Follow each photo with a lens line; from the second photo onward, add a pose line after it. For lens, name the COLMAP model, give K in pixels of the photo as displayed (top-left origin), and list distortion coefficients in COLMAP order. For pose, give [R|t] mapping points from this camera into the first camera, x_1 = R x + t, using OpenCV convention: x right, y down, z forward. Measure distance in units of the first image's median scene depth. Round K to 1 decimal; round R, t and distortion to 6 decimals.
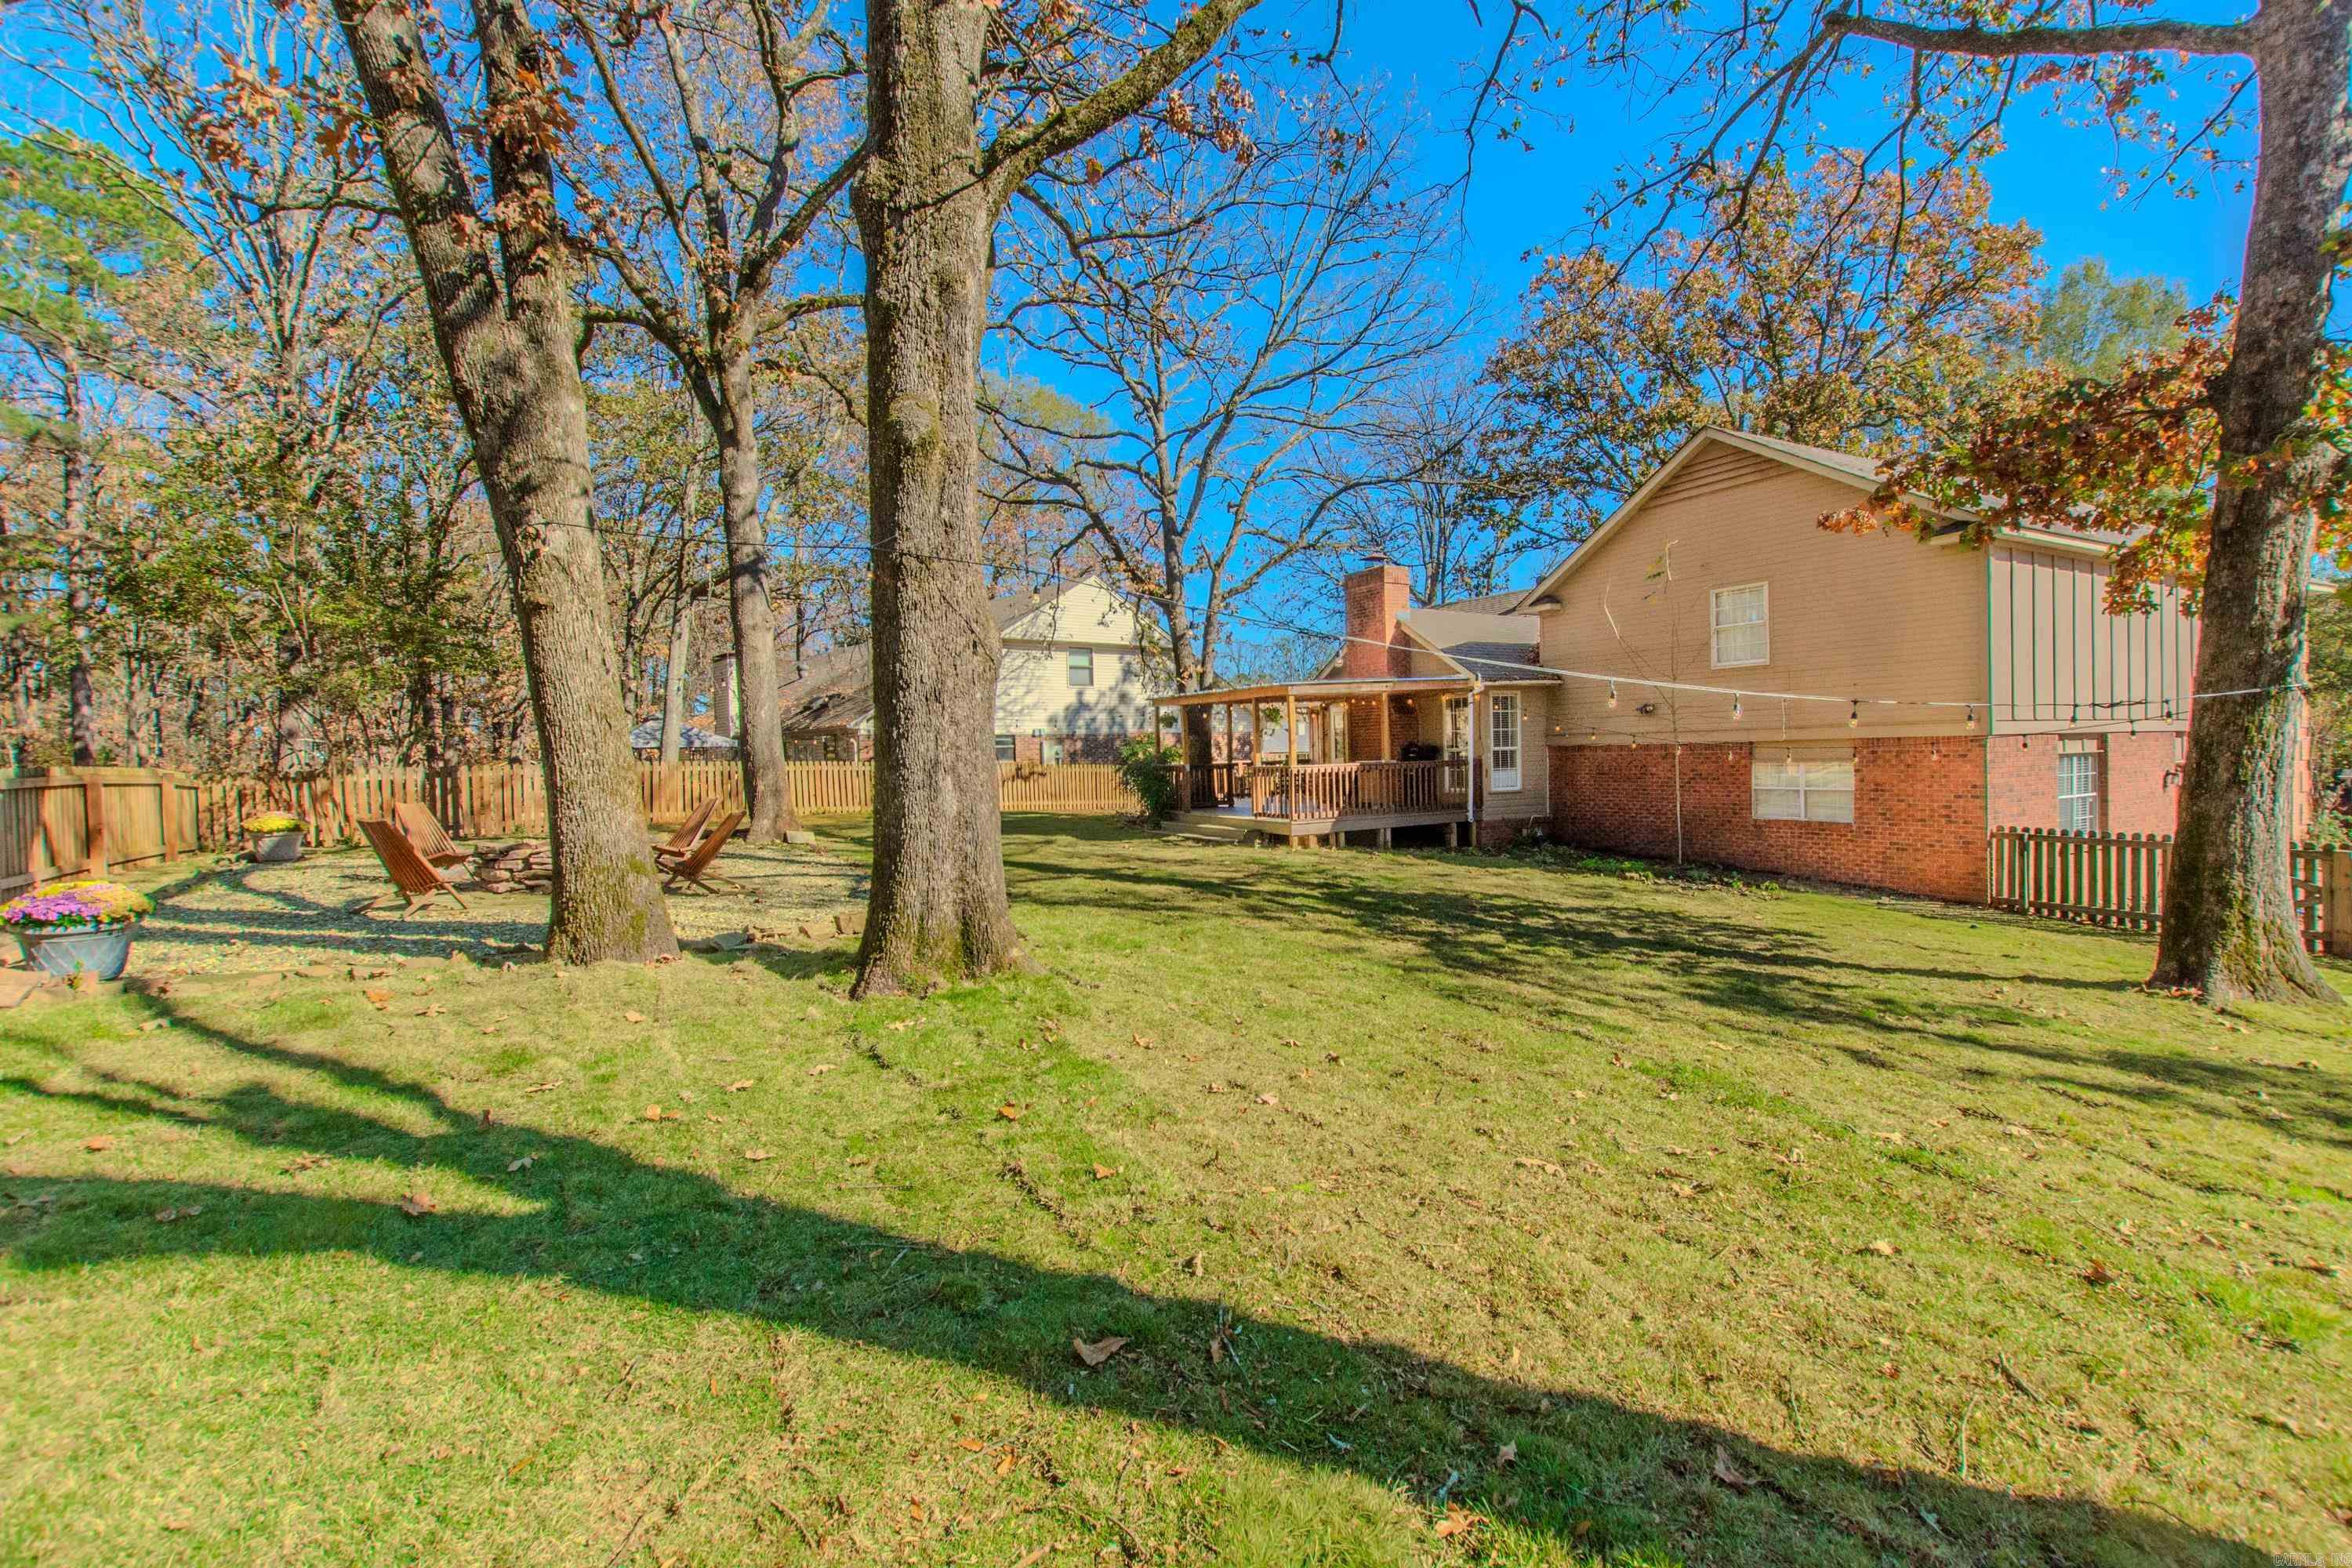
lens RADIAL K [[1079.7, 0, 1196.0], [0, 1079.7, 748.4], [0, 0, 1]] dist [-0.000029, 0.000017]
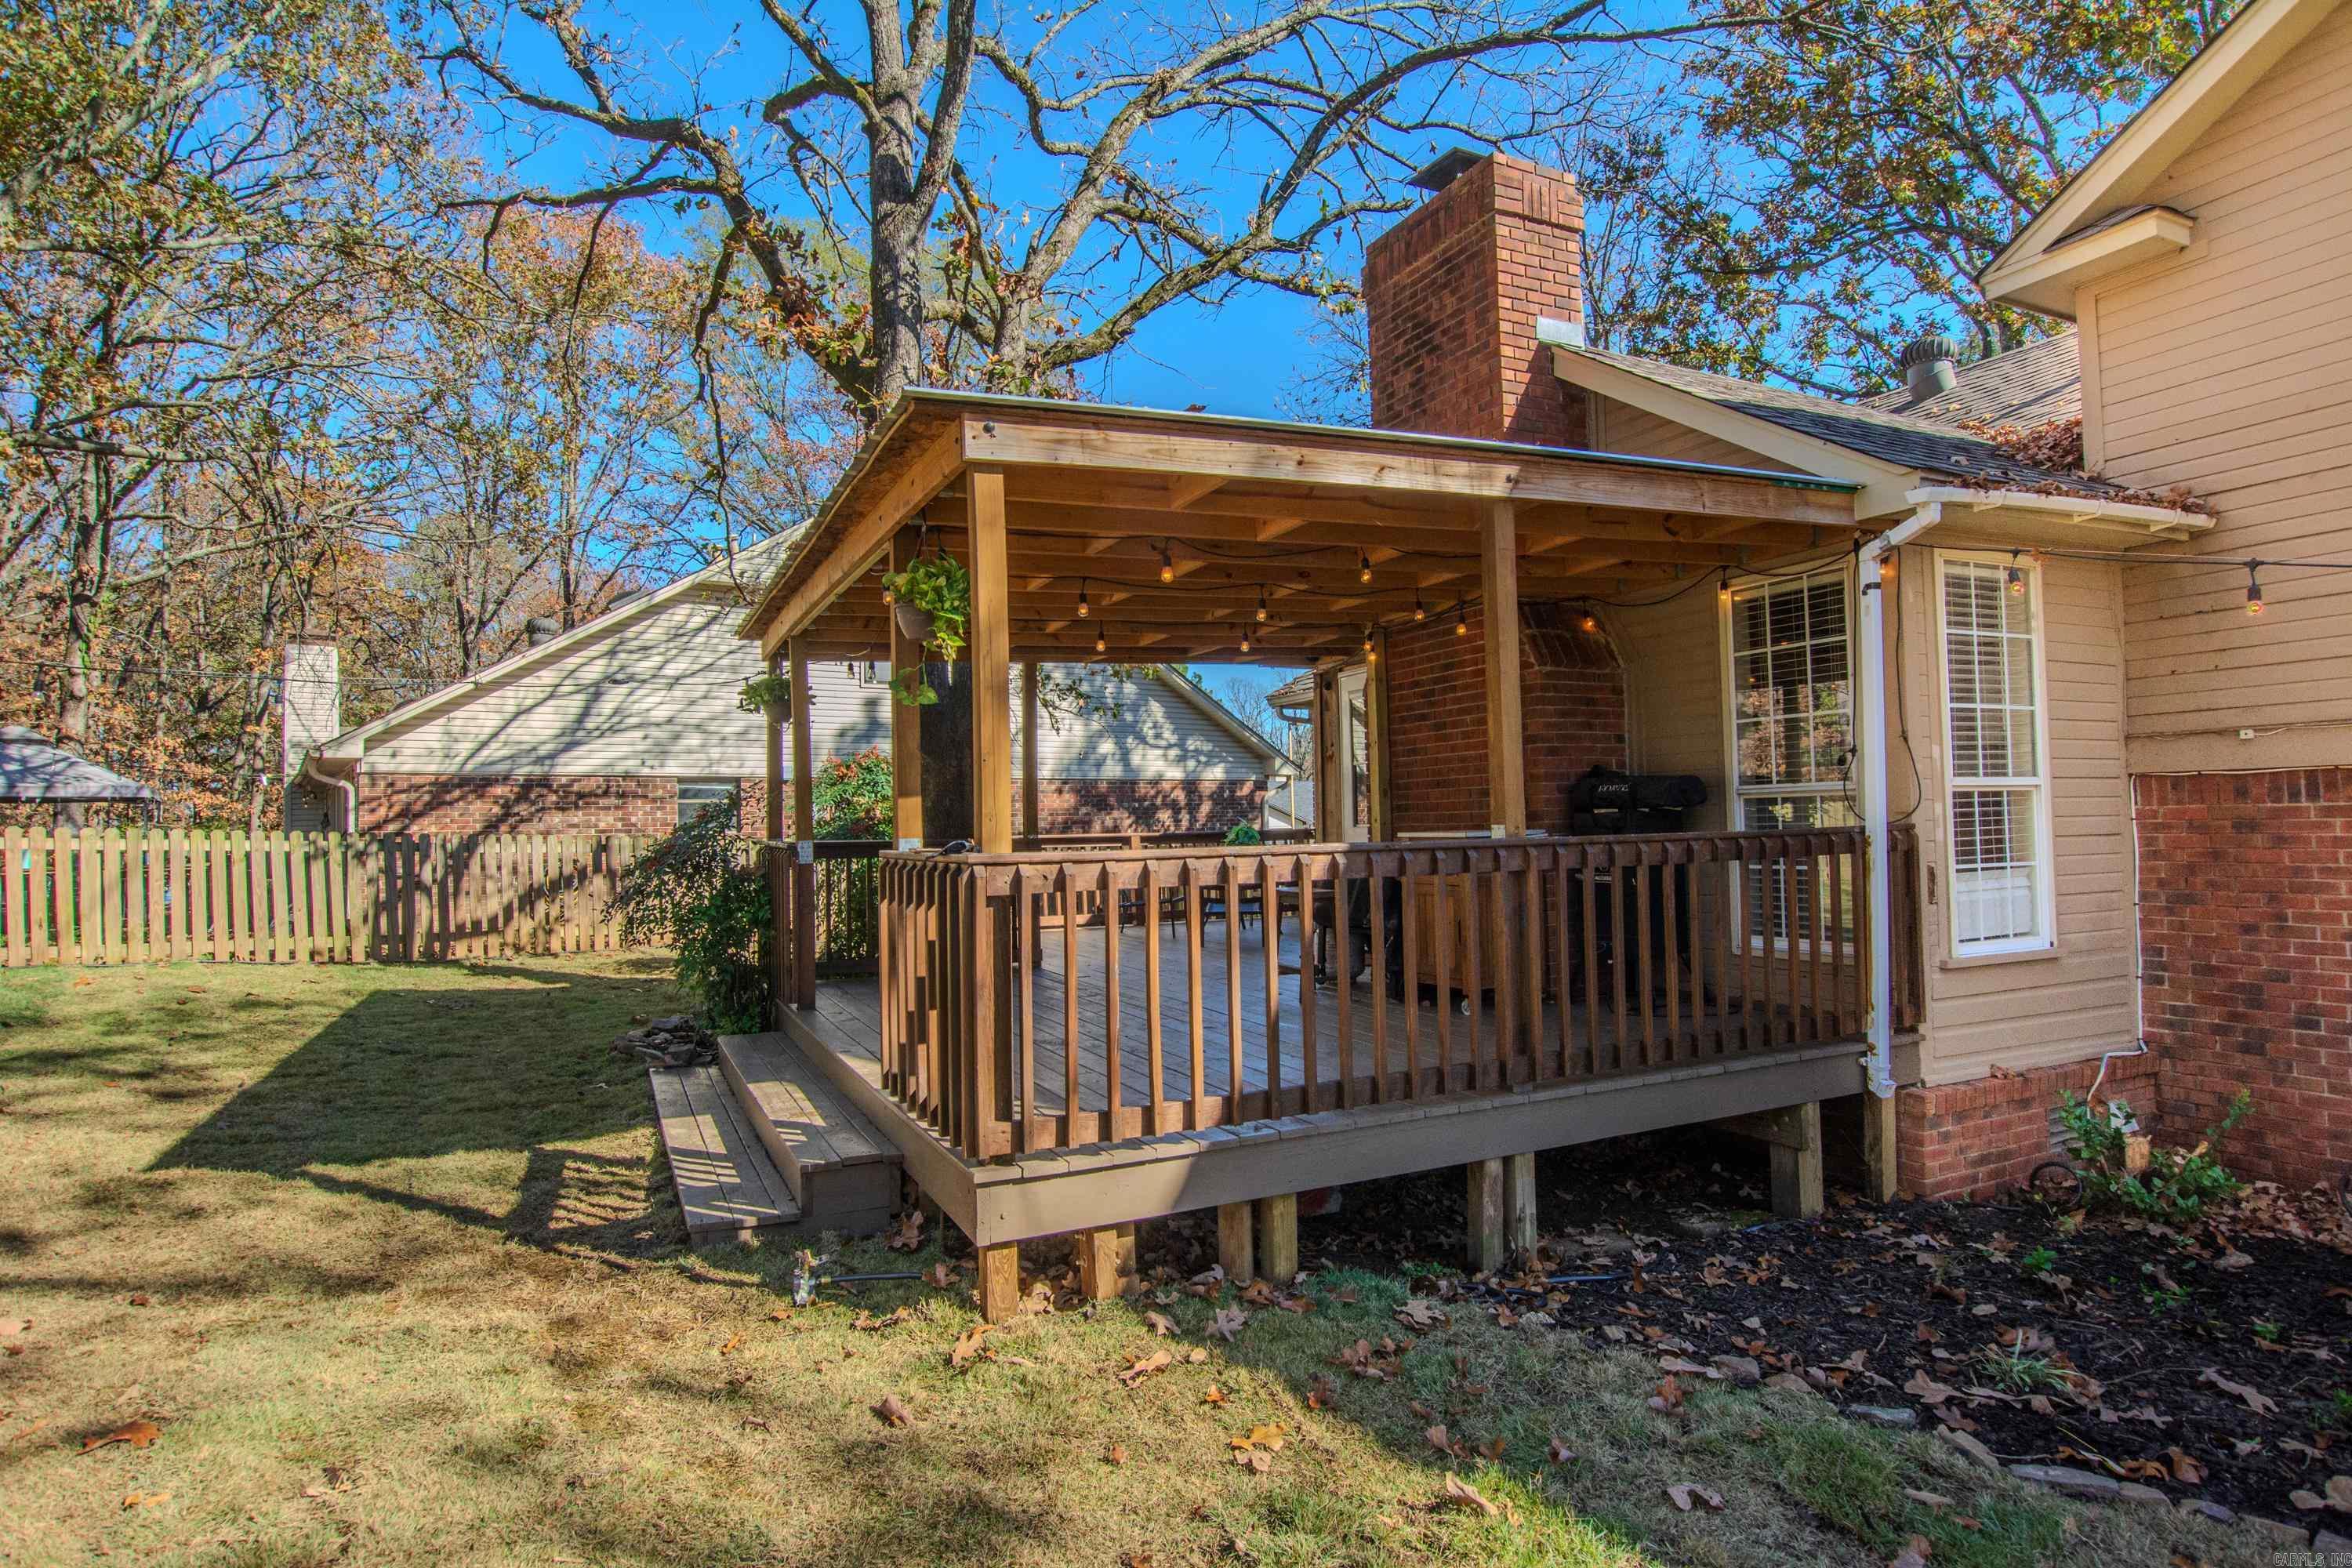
lens RADIAL K [[1253.1, 0, 1176.0], [0, 1253.1, 784.0], [0, 0, 1]] dist [-0.016869, -0.000369]
pose [[0.997420, 0.002195, -0.071757, 0.115797], [-0.004450, 0.999501, -0.031285, 0.009420], [0.071653, 0.031523, 0.996931, 0.679051]]
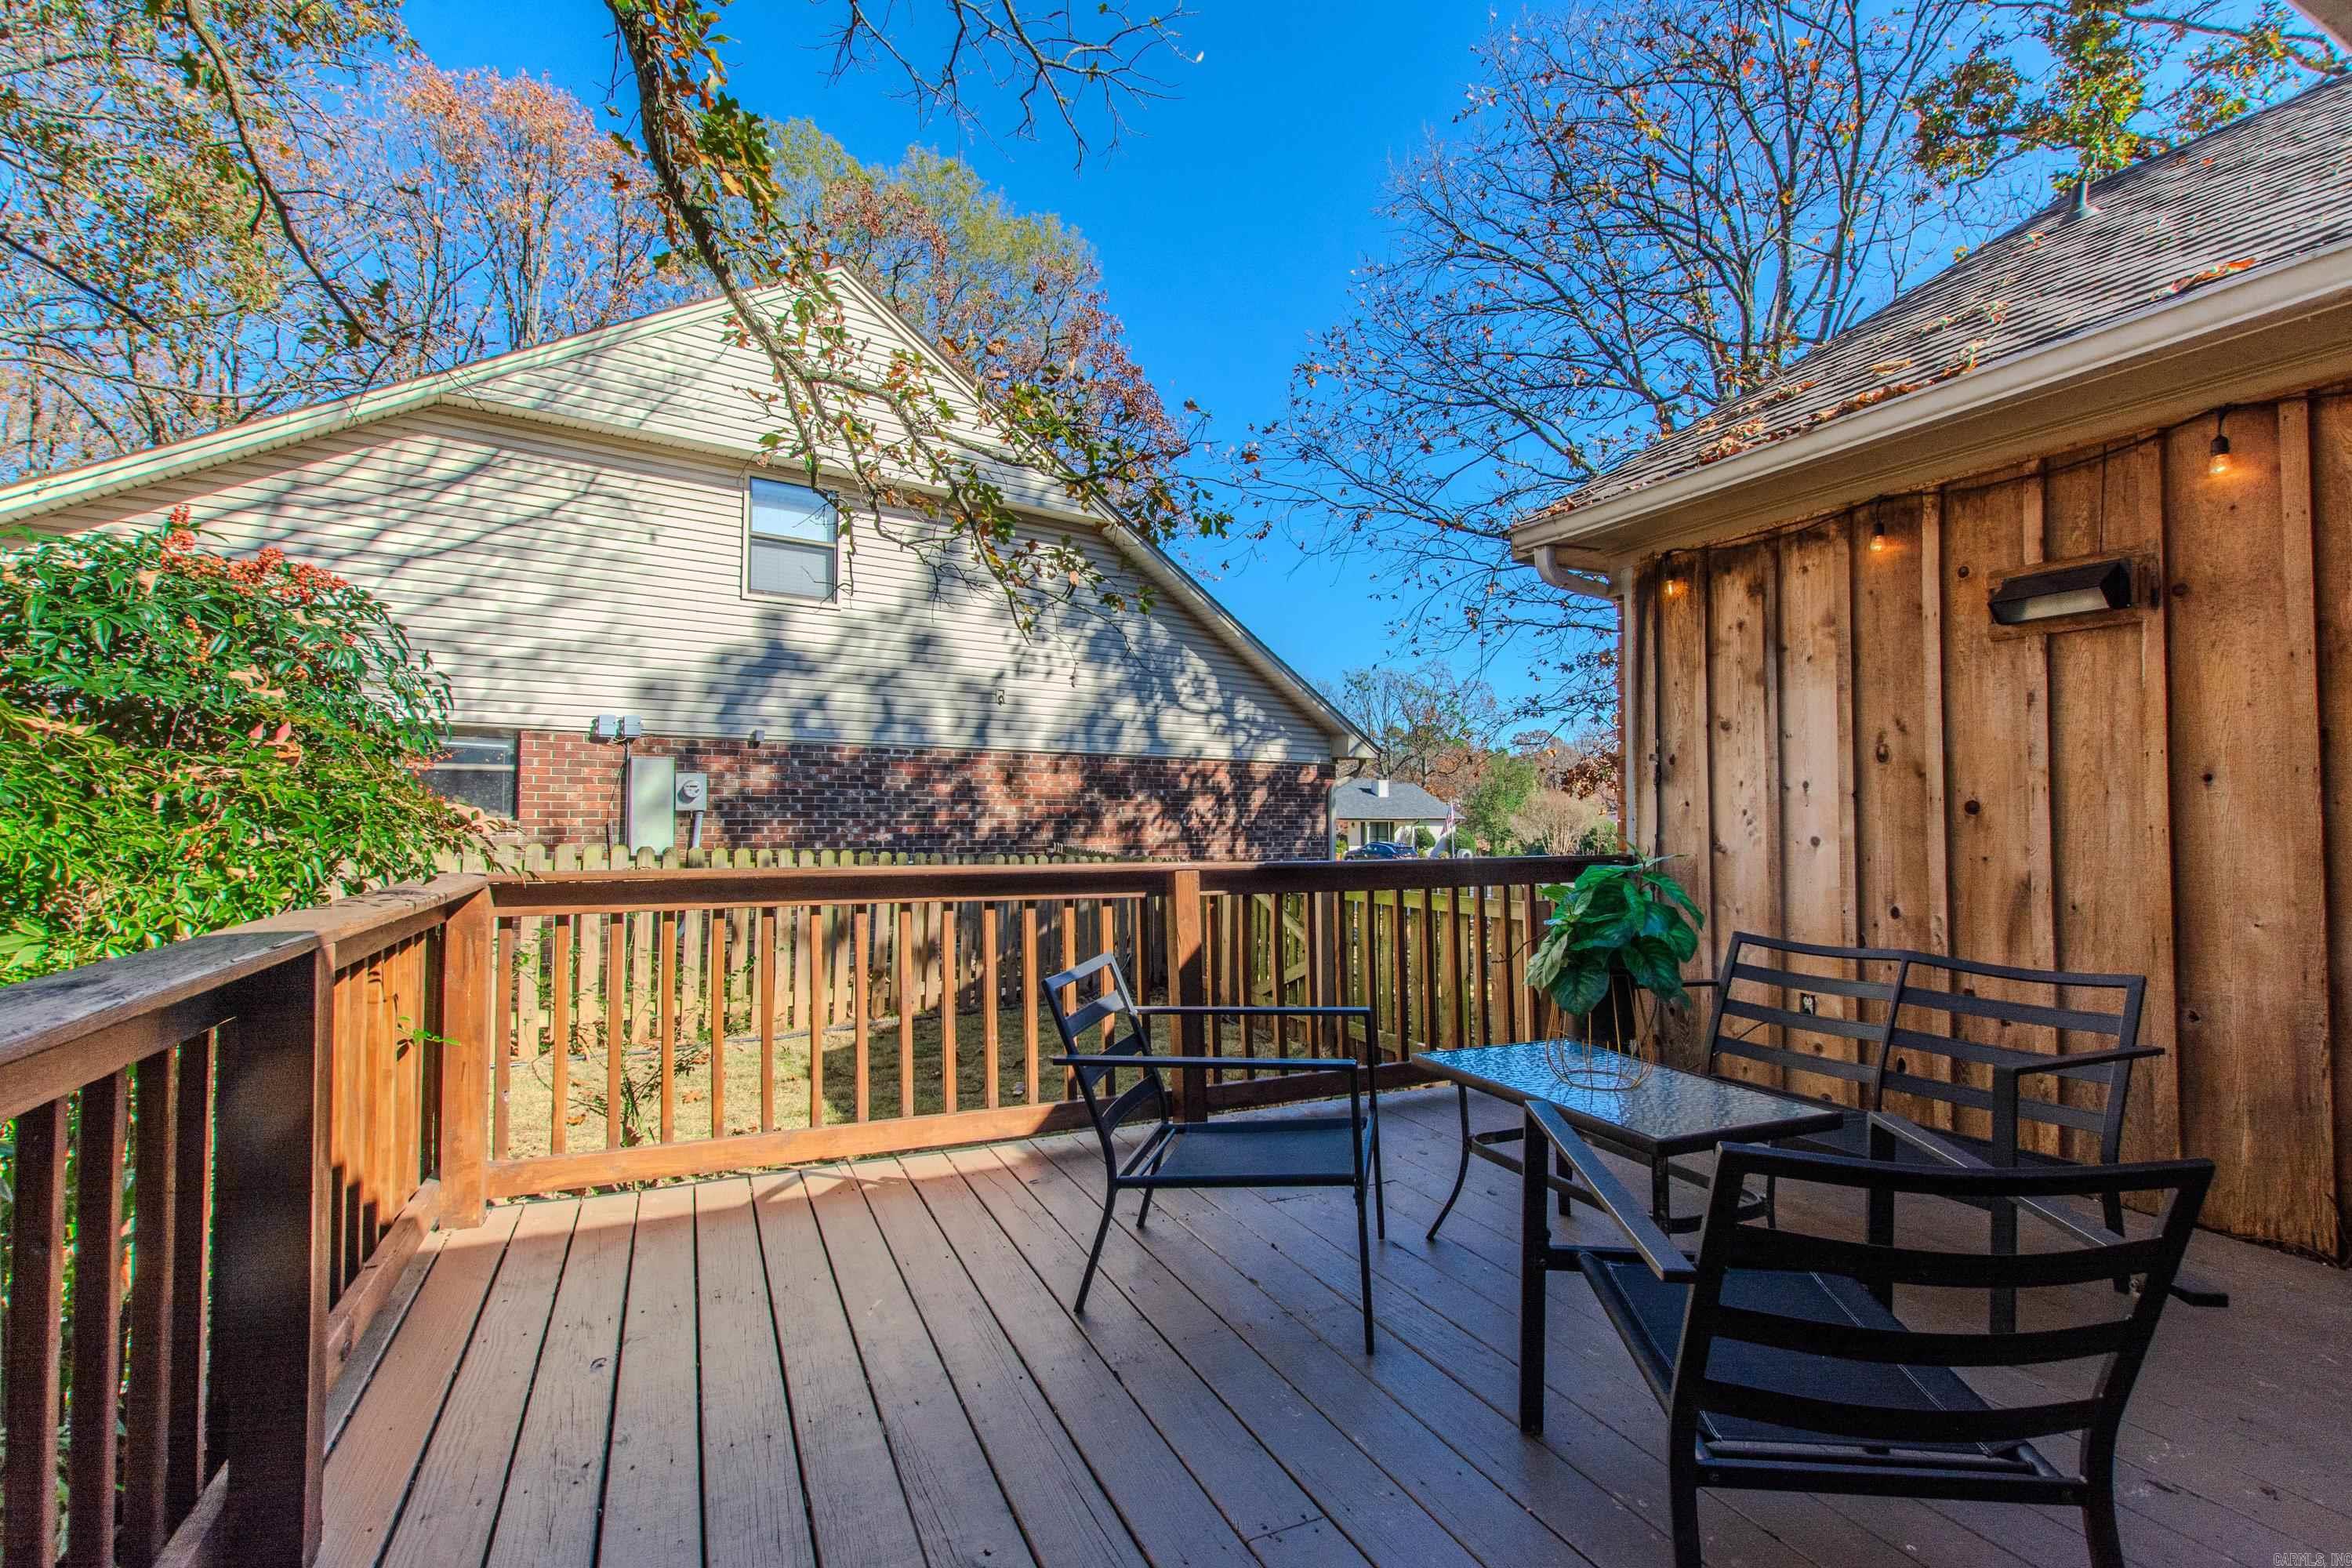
lens RADIAL K [[1076.4, 0, 1176.0], [0, 1076.4, 784.0], [0, 0, 1]] dist [0.014523, -0.000074]
pose [[0.996749, 0.026063, -0.076231, 0.061251], [-0.028214, 0.999230, -0.027272, 0.006661], [0.075461, 0.029334, 0.996717, 1.094090]]
